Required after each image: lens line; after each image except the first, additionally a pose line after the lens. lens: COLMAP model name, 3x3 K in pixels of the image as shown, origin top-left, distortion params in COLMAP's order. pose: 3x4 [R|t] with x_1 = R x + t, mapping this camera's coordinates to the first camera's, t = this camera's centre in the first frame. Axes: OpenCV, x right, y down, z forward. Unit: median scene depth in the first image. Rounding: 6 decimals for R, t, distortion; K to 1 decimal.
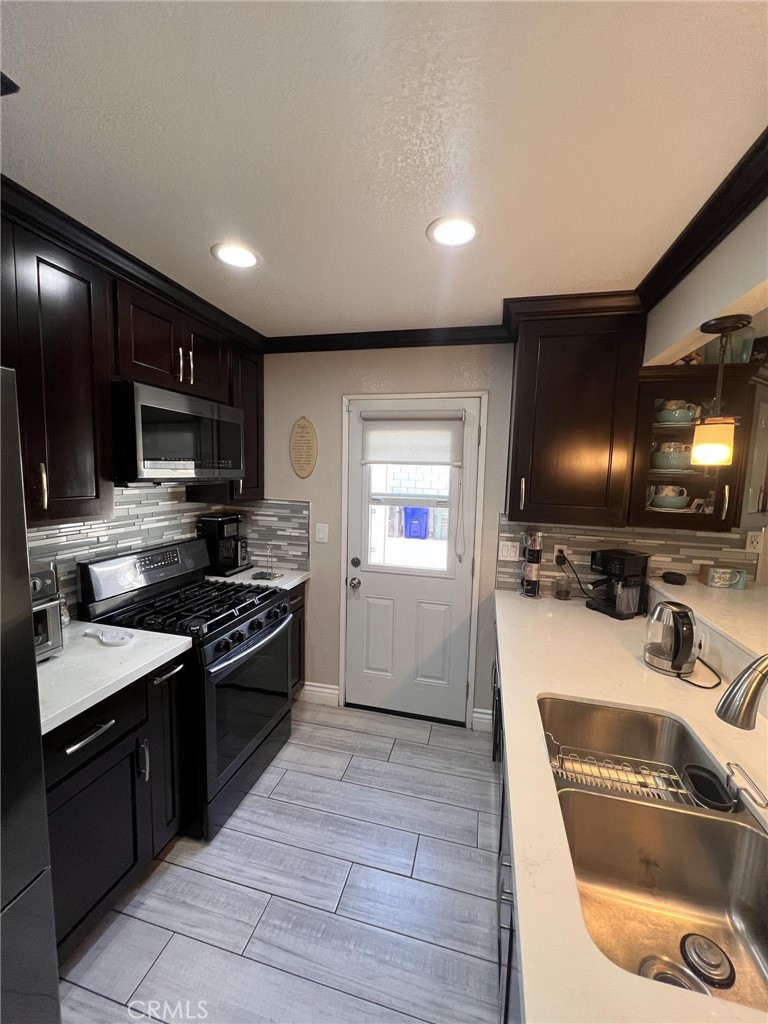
lens RADIAL K [[408.3, 0, 383.4], [0, 408.3, 513.9], [0, 0, 1]] dist [-0.001919, -0.000101]
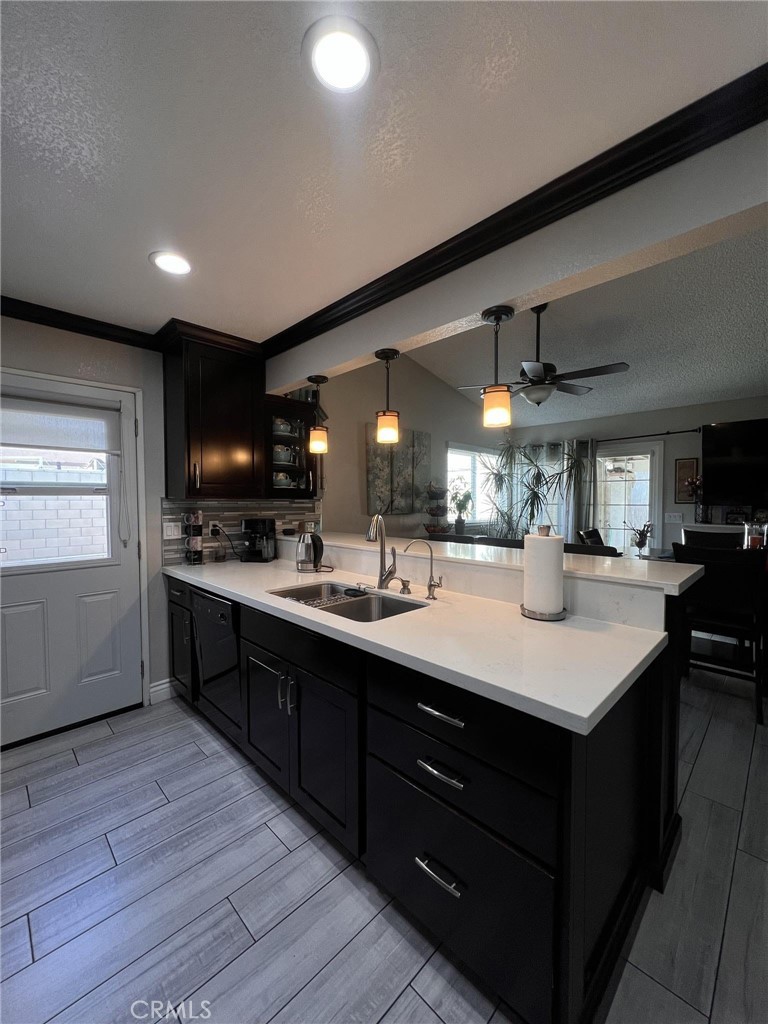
lens RADIAL K [[408.3, 0, 383.4], [0, 408.3, 513.9], [0, 0, 1]] dist [-0.001919, -0.000101]
pose [[0.517528, -0.056731, 0.853784, -0.363919], [0.105677, 0.994398, 0.002017, 0.104175], [-0.849116, 0.089182, 0.520624, -0.109893]]
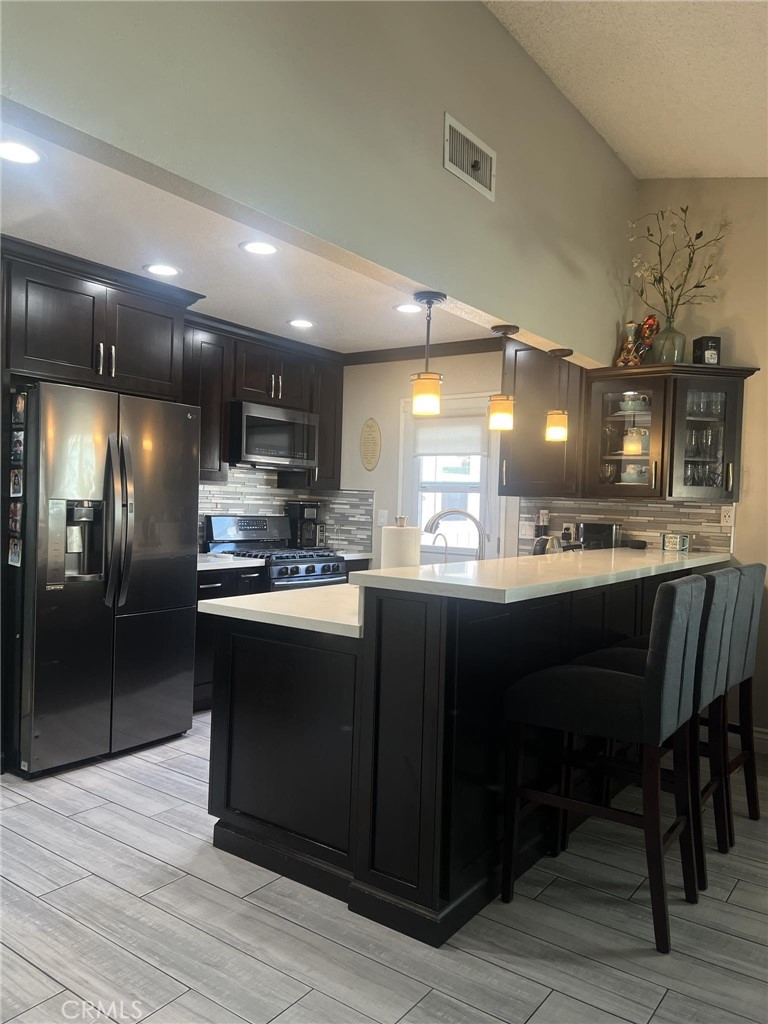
lens RADIAL K [[765.6, 0, 386.9], [0, 765.6, 525.9], [0, 0, 1]] dist [0.096463, -0.000468]
pose [[0.928873, 0.017028, -0.370008, 0.725757], [-0.047955, 0.996064, -0.074548, 0.253745], [0.367282, 0.086990, 0.926033, -1.081861]]
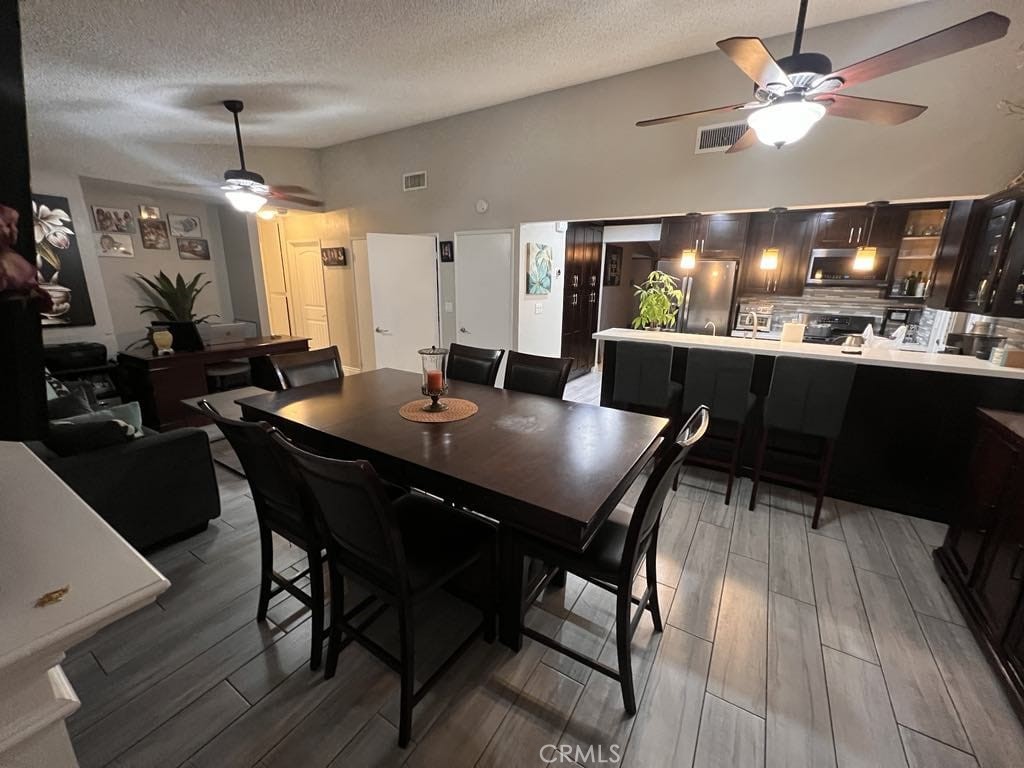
lens RADIAL K [[408.3, 0, 512.0], [0, 408.3, 384.0], [0, 0, 1]] dist [-0.001919, -0.000101]
pose [[-0.308475, 0.206616, -0.928522, 1.998659], [-0.125567, 0.958739, 0.255056, 0.088838], [0.942908, 0.195270, -0.269803, -0.045591]]
